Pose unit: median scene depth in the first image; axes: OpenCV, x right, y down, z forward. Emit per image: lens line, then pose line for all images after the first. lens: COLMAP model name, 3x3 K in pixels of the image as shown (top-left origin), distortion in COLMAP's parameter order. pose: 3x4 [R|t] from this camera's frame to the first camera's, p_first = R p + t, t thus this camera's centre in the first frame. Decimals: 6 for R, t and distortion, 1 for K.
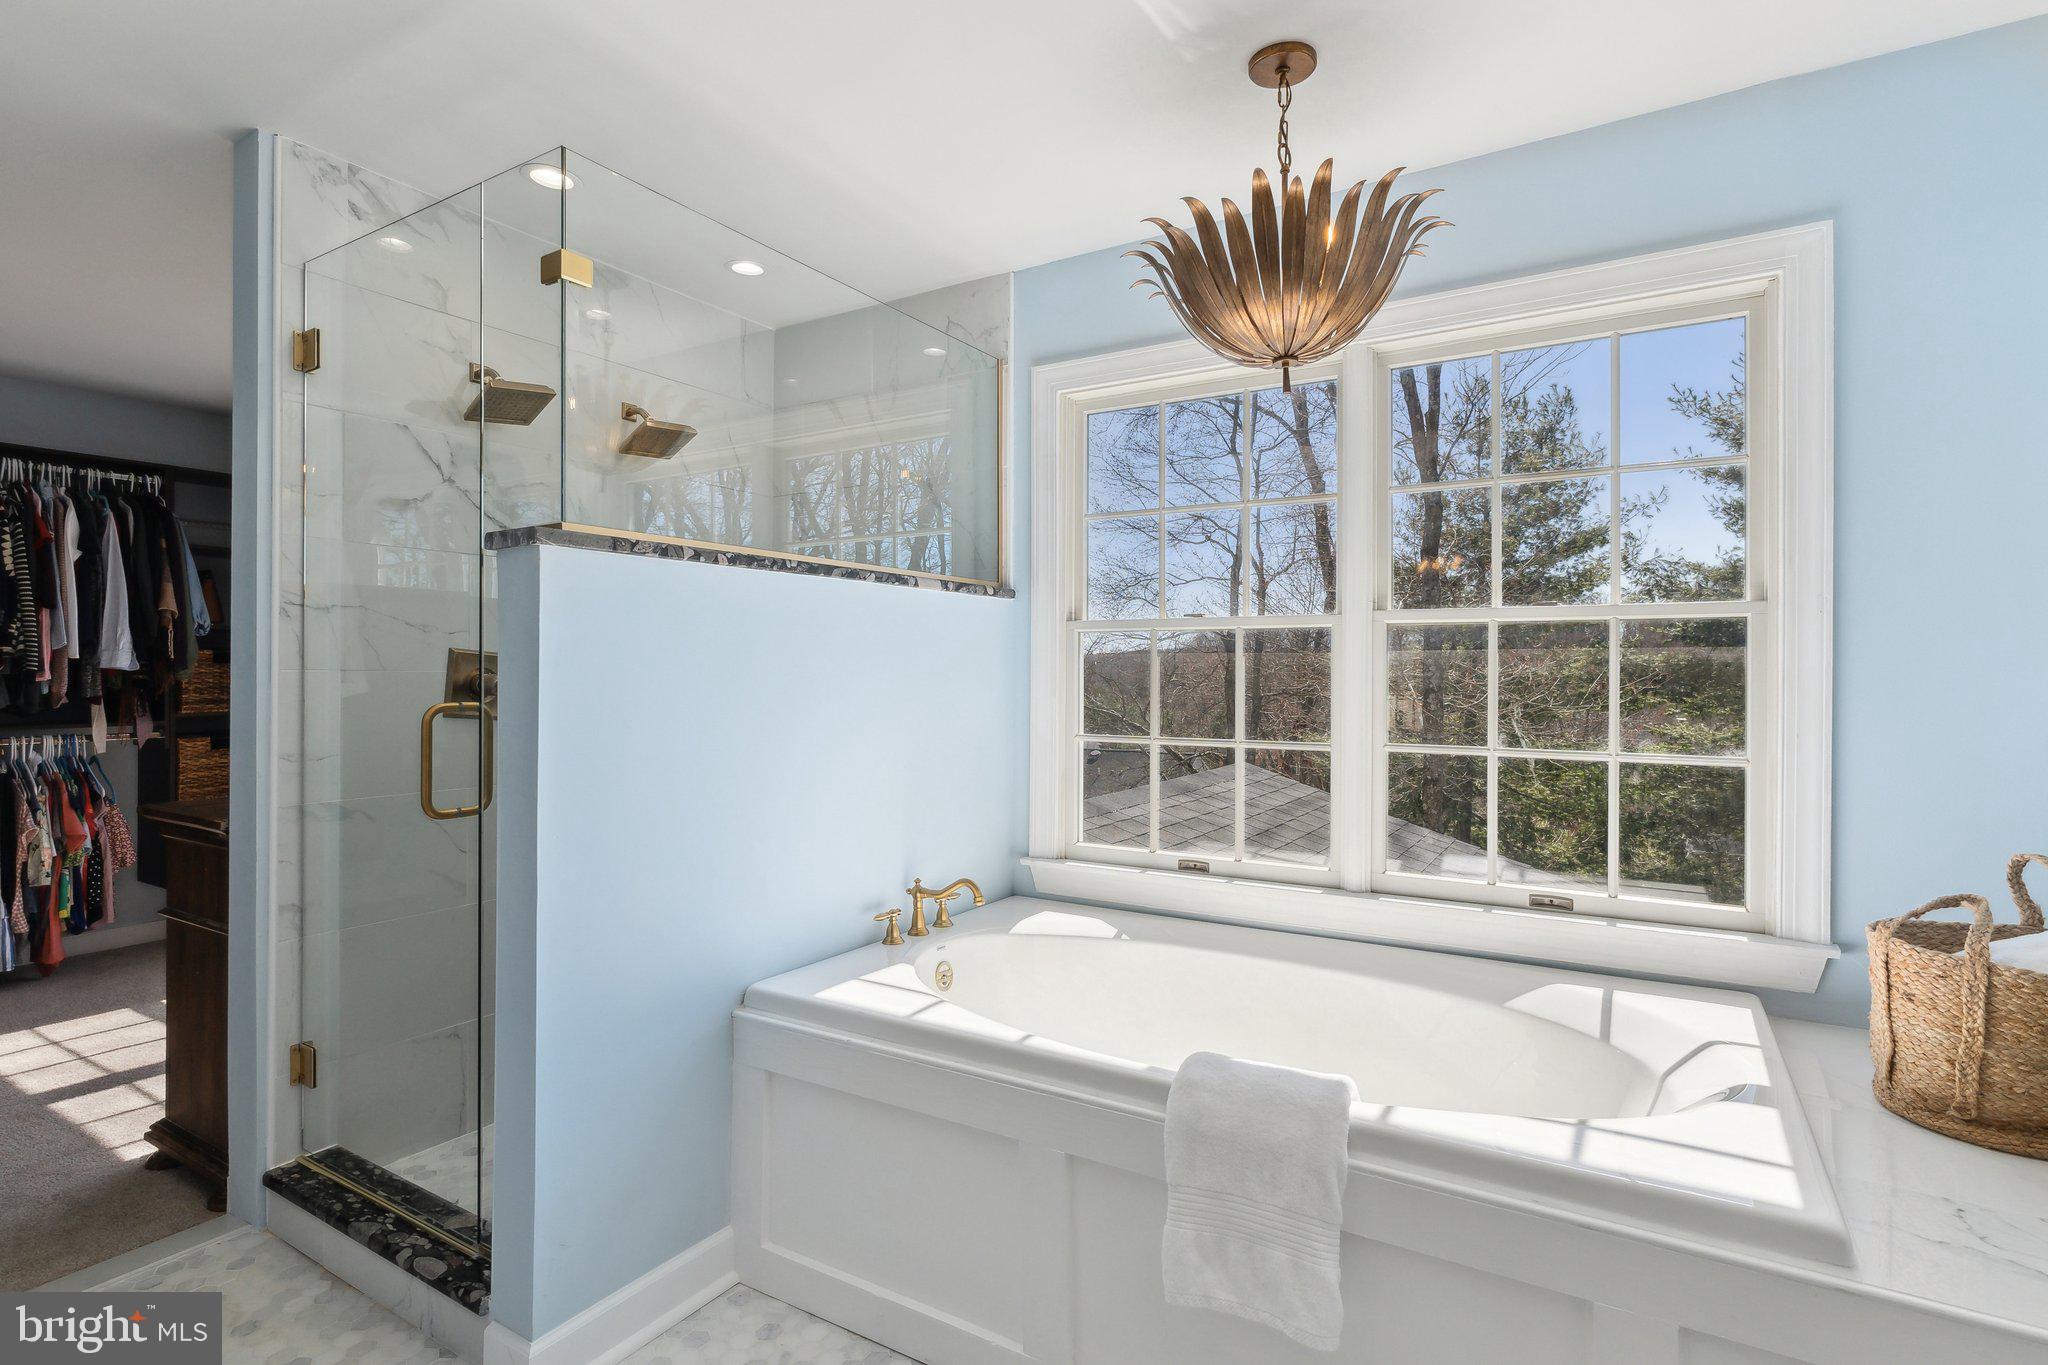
lens RADIAL K [[995.9, 0, 1038.2], [0, 995.9, 674.1], [0, 0, 1]] dist [-0.013440, 0.001290]
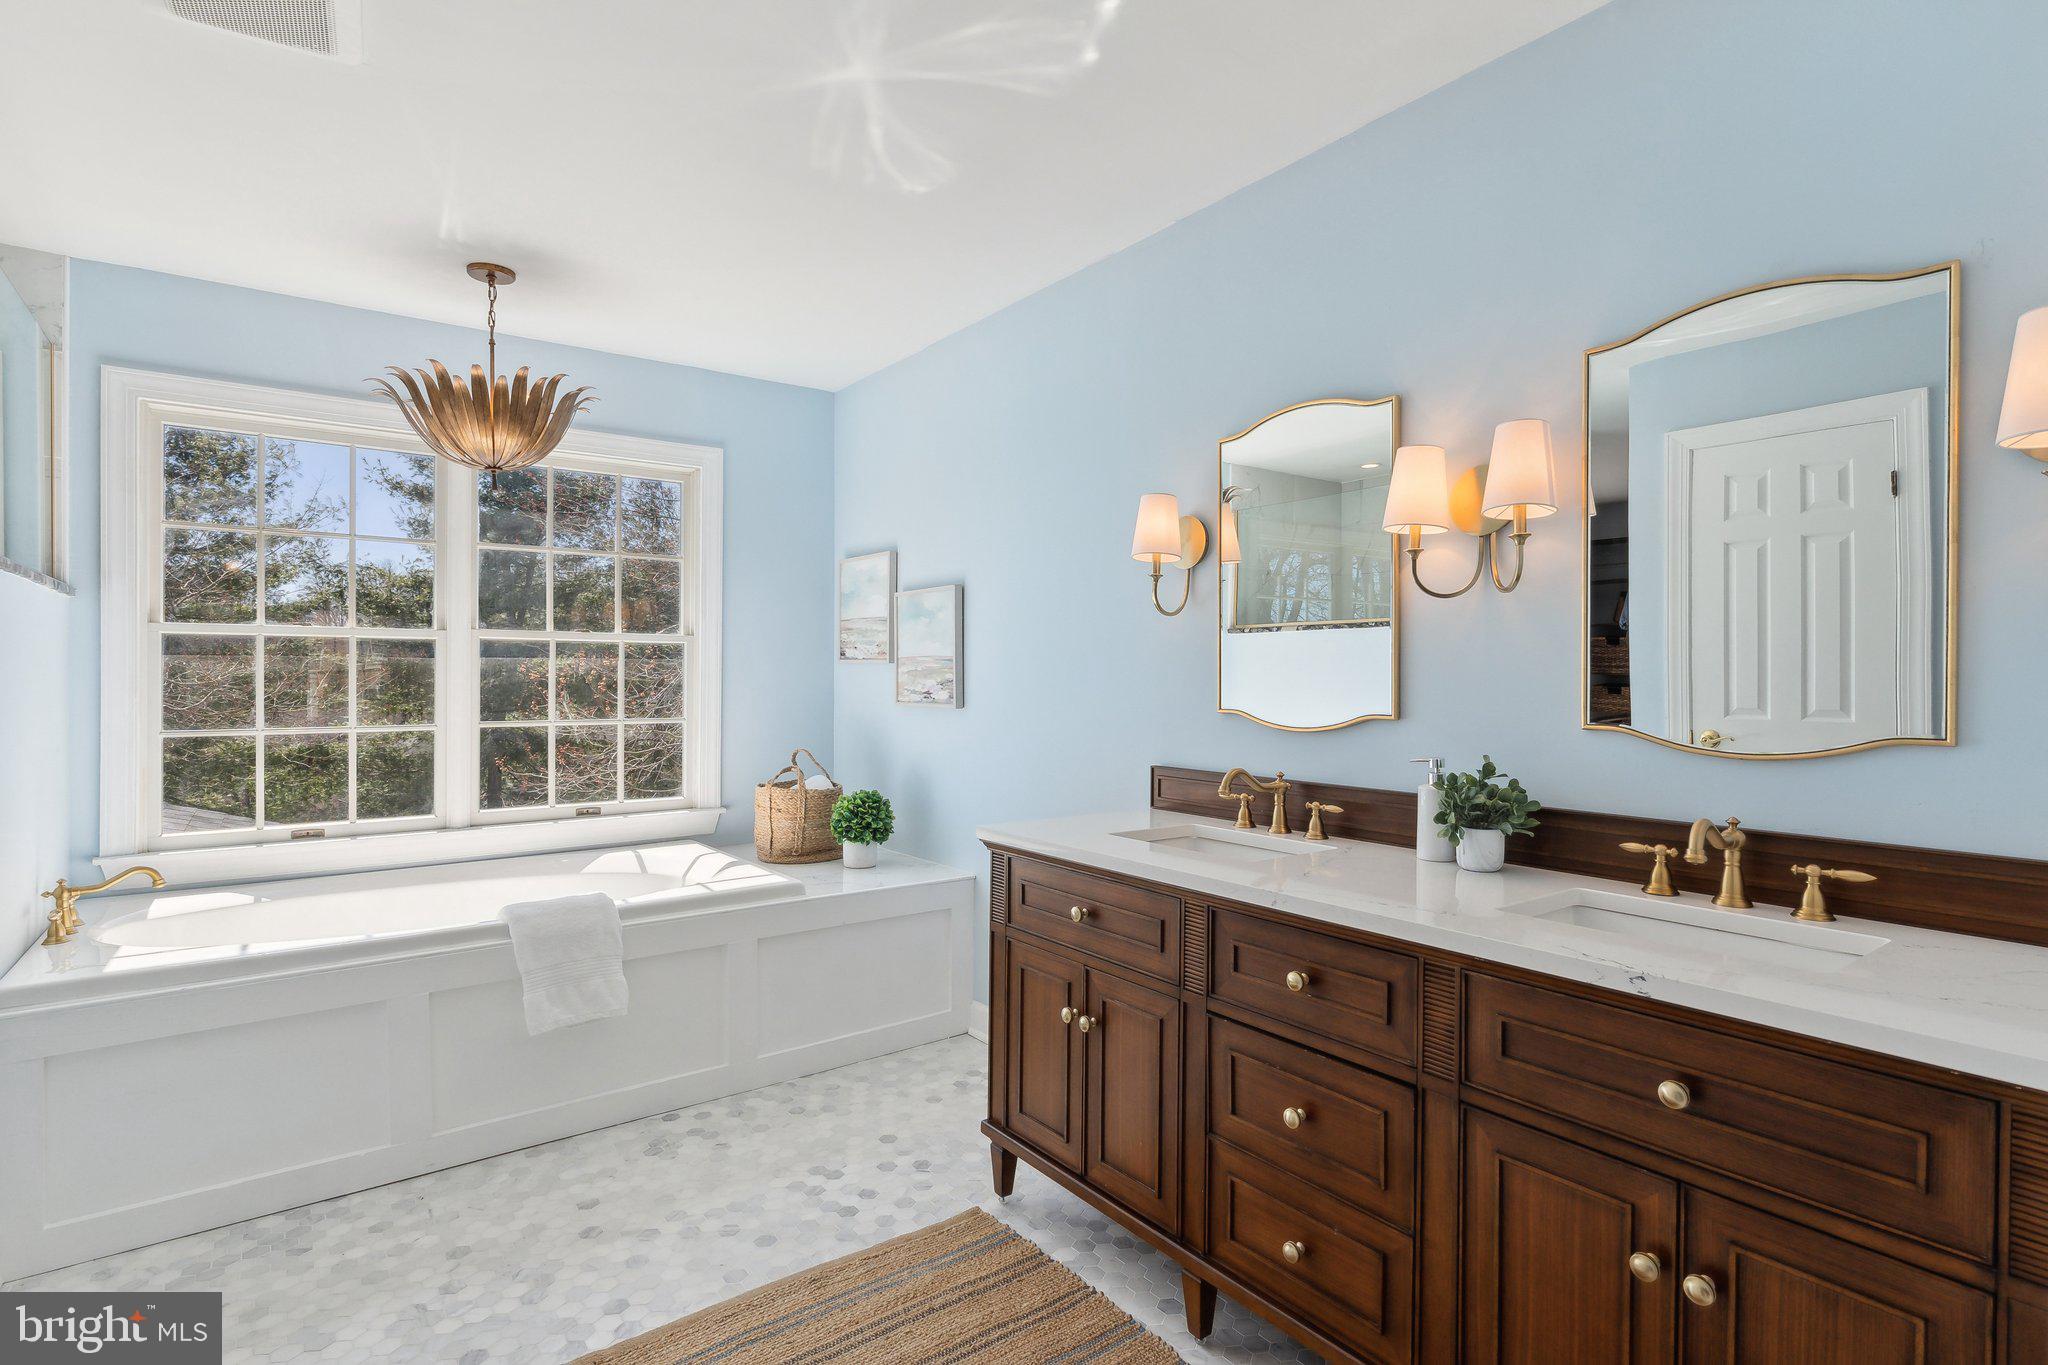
lens RADIAL K [[995.9, 0, 1018.6], [0, 995.9, 678.1], [0, 0, 1]] dist [-0.013440, 0.001290]
pose [[0.369294, -0.003260, 0.929307, -0.679480], [-0.000253, 0.999993, 0.003609, 0.001358], [-0.929312, -0.001568, 0.369291, -0.249992]]
